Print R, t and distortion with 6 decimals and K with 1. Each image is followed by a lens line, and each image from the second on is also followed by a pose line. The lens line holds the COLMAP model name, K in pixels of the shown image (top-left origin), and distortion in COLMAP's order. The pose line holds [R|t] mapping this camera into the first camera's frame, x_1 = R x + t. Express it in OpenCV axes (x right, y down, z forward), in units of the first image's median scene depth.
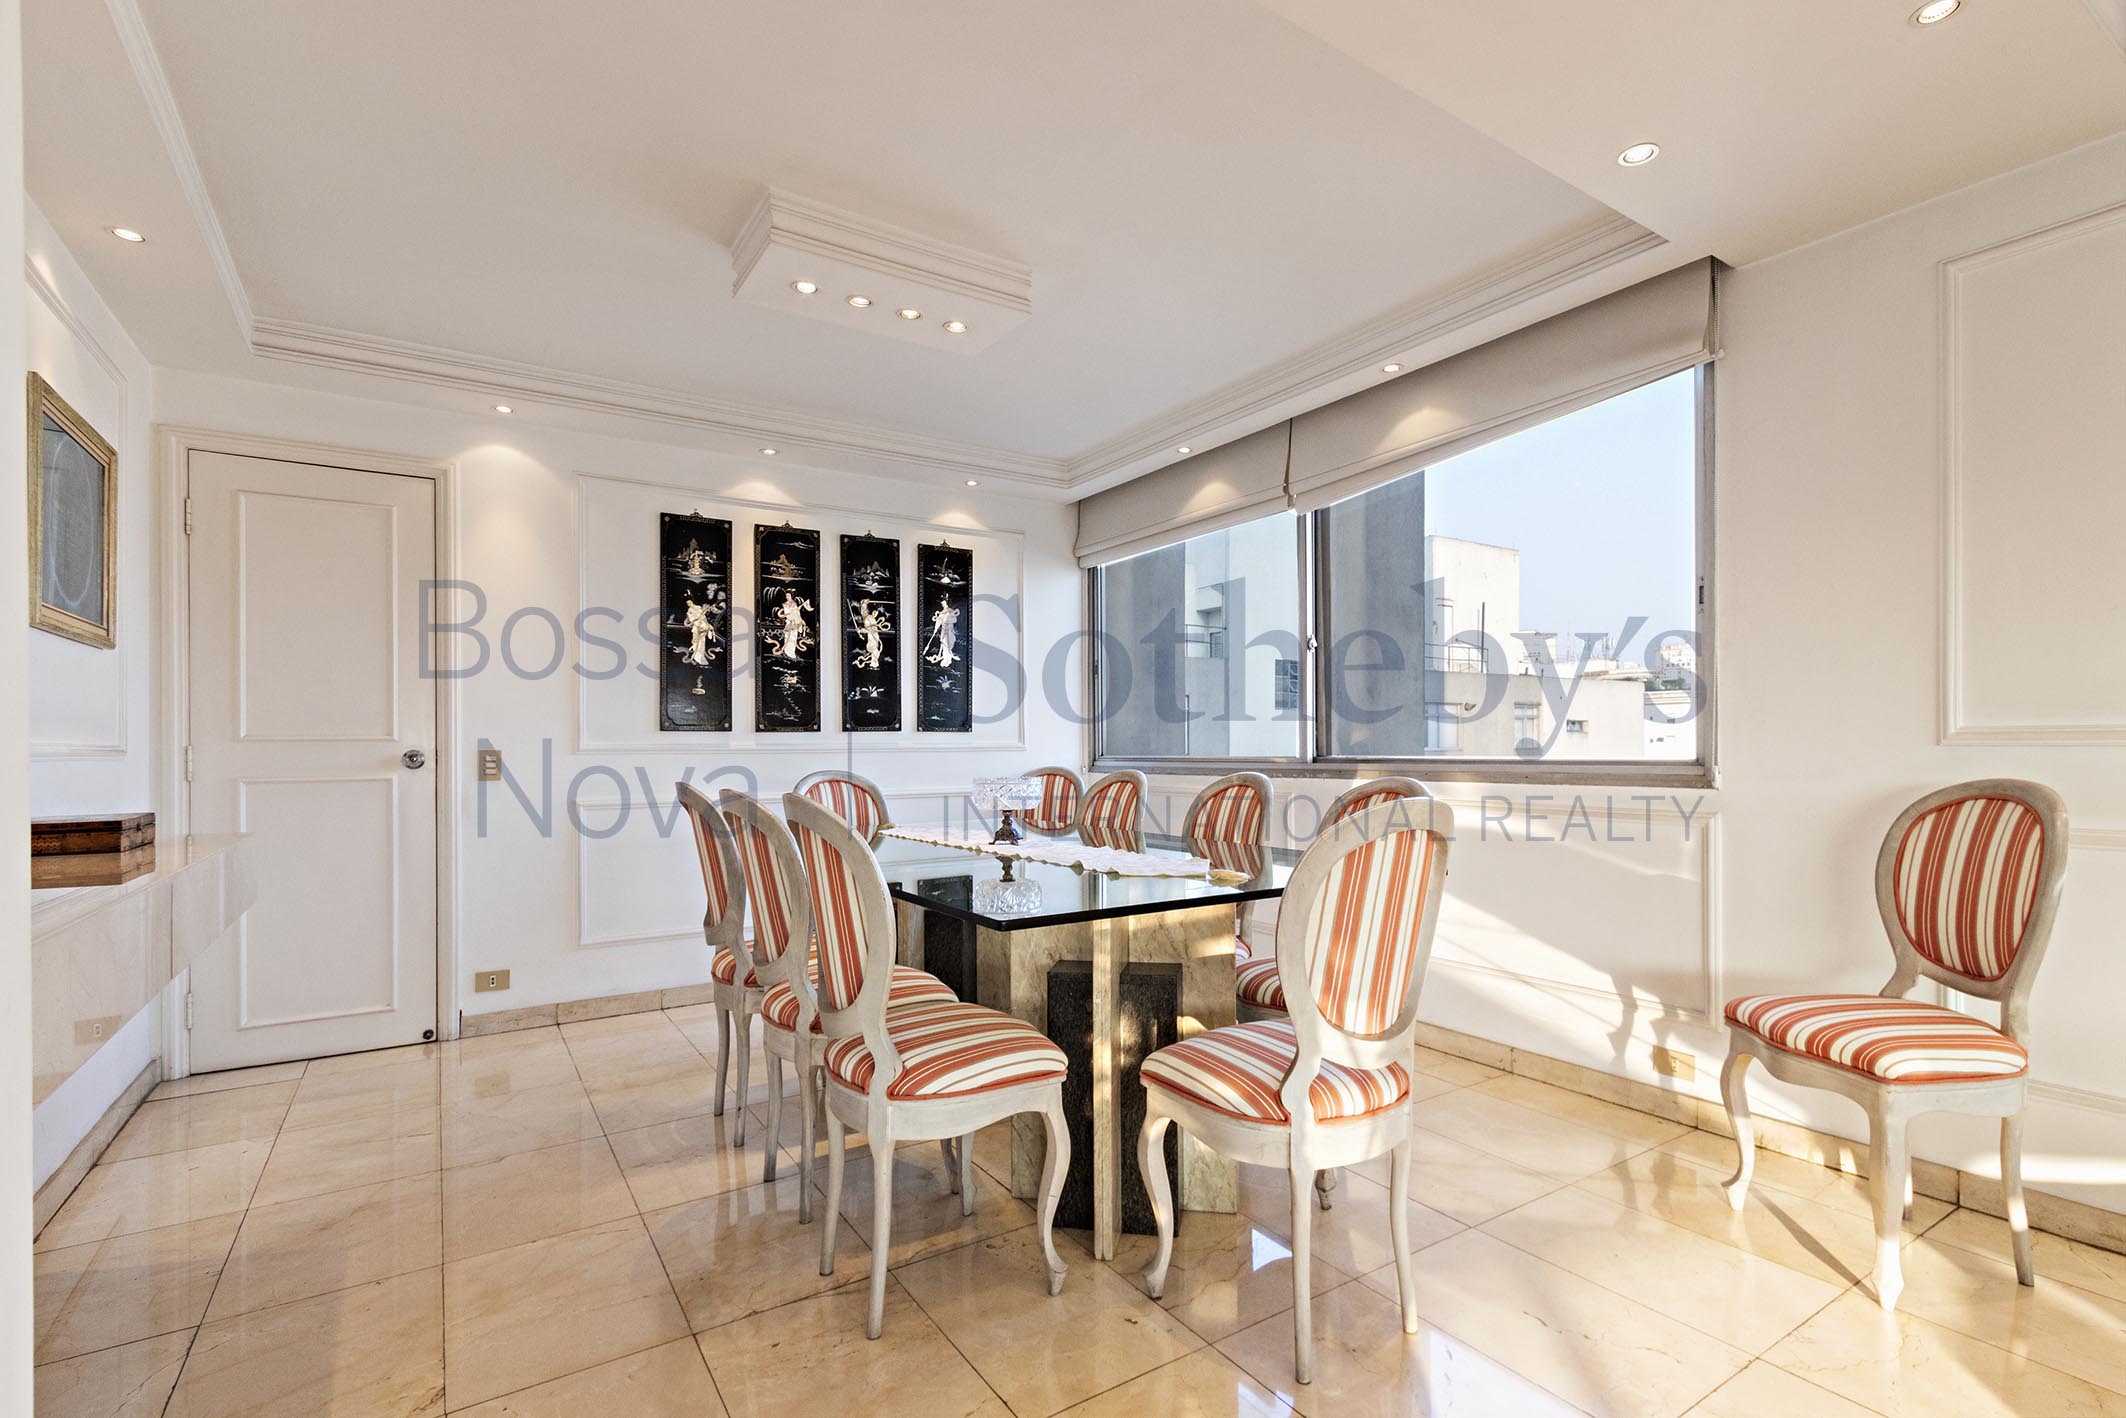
lens RADIAL K [[997.7, 0, 1118.3], [0, 997.7, 741.9], [0, 0, 1]] dist [0.020292, 0.000160]
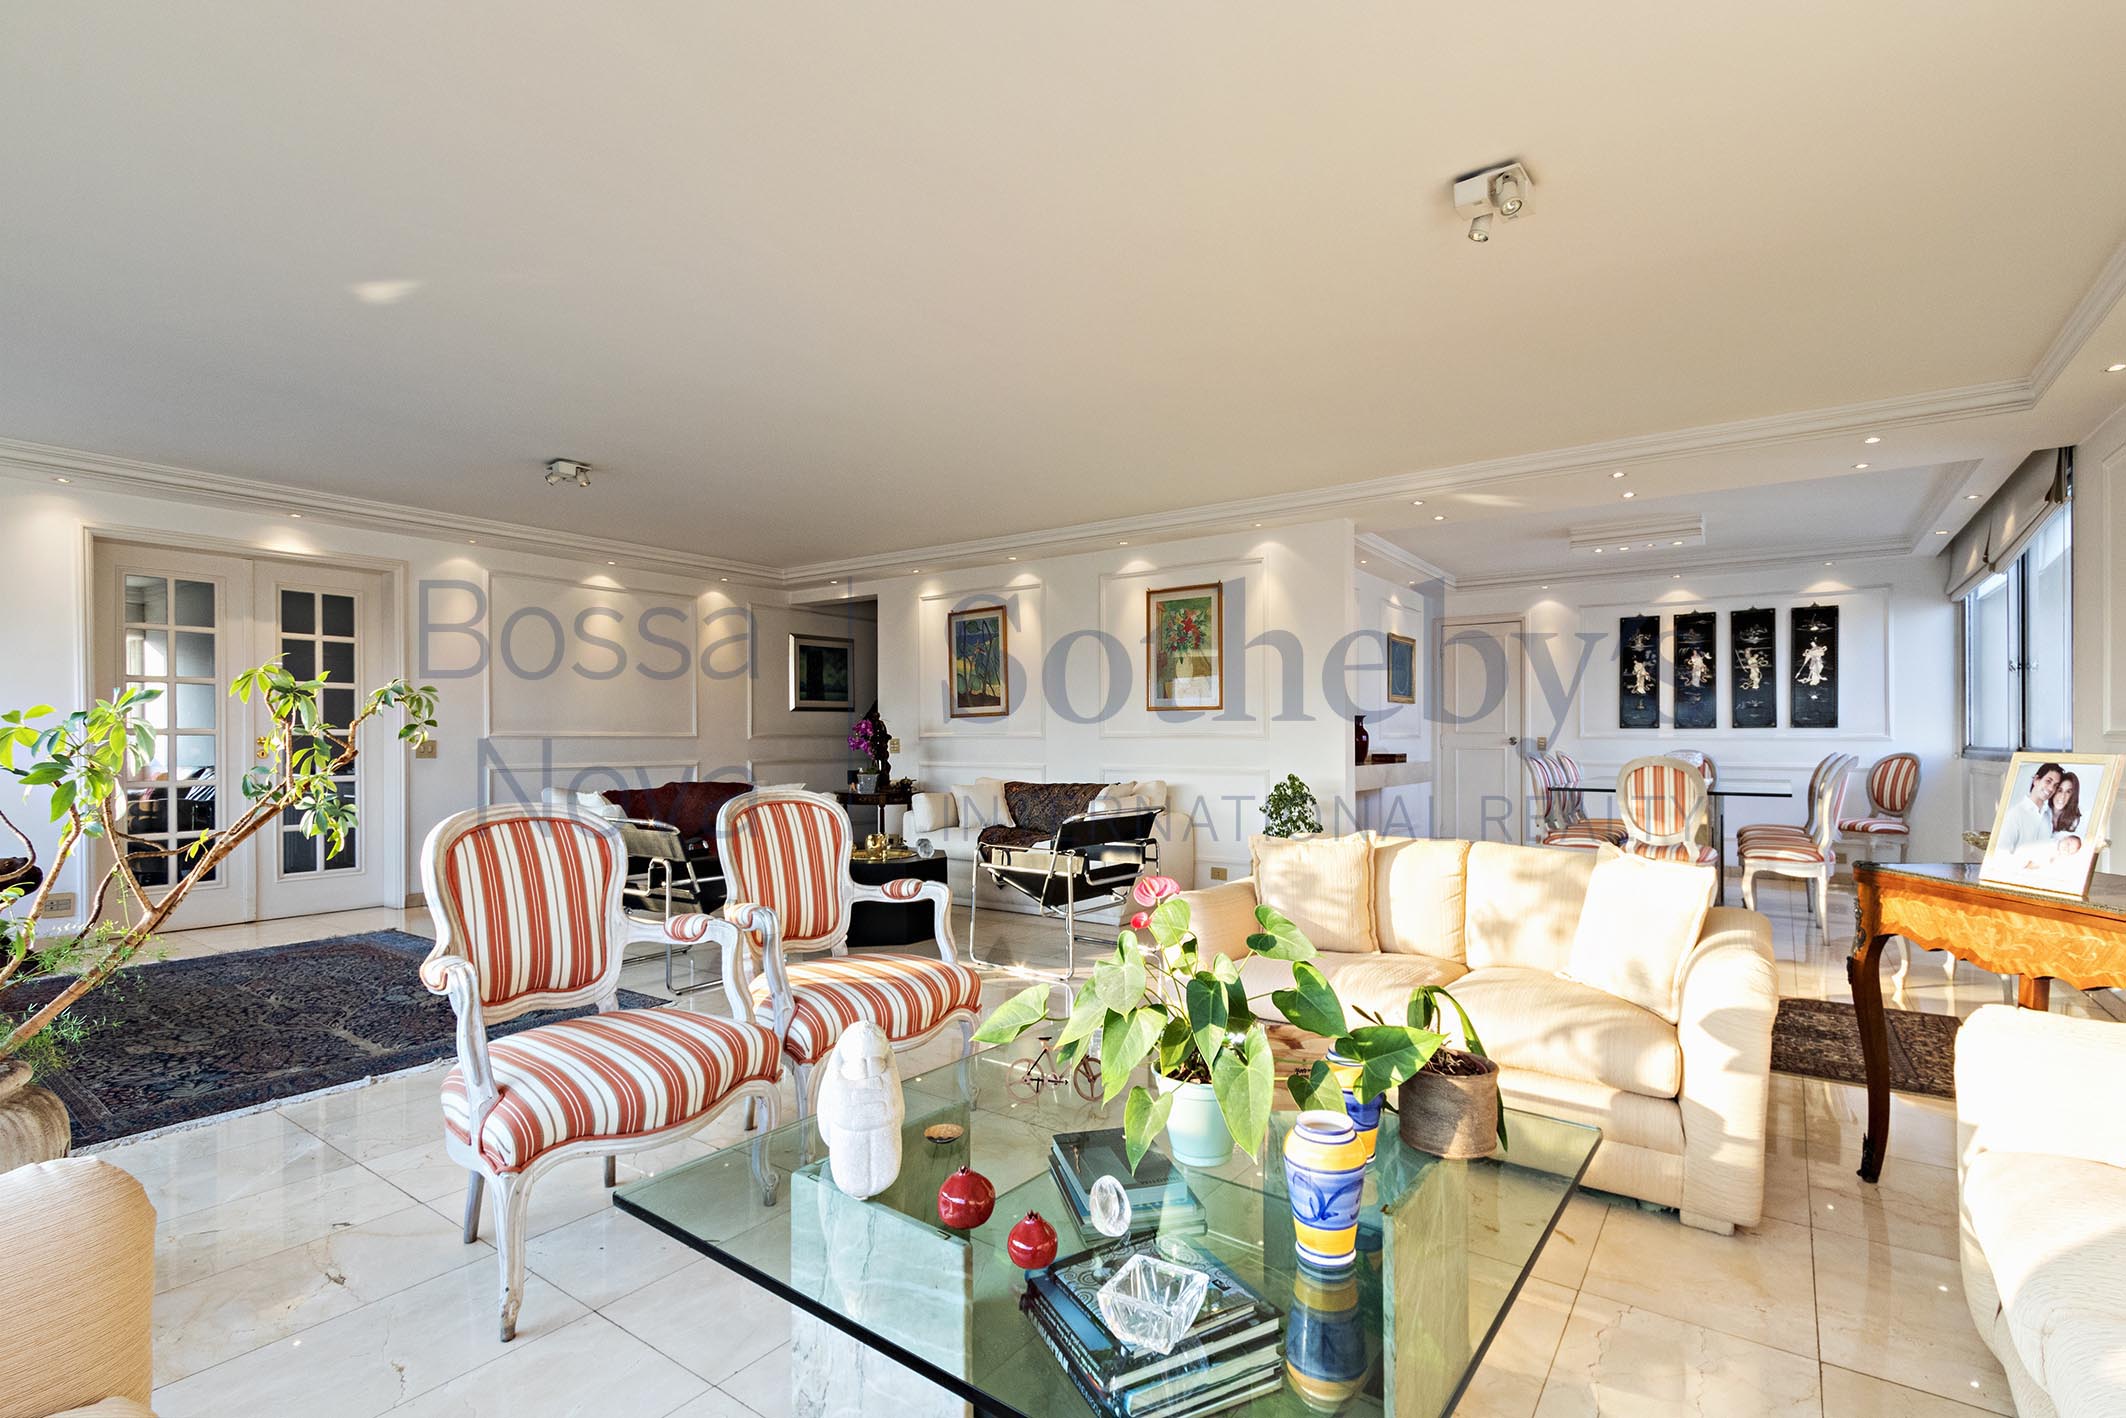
lens RADIAL K [[997.7, 0, 1071.3], [0, 997.7, 731.9], [0, 0, 1]] dist [0.020292, 0.000160]
pose [[0.324581, 0.005351, -0.945843, 0.967070], [0.002211, 0.999977, 0.006416, -0.017057], [0.945855, -0.004174, 0.324561, -0.606477]]
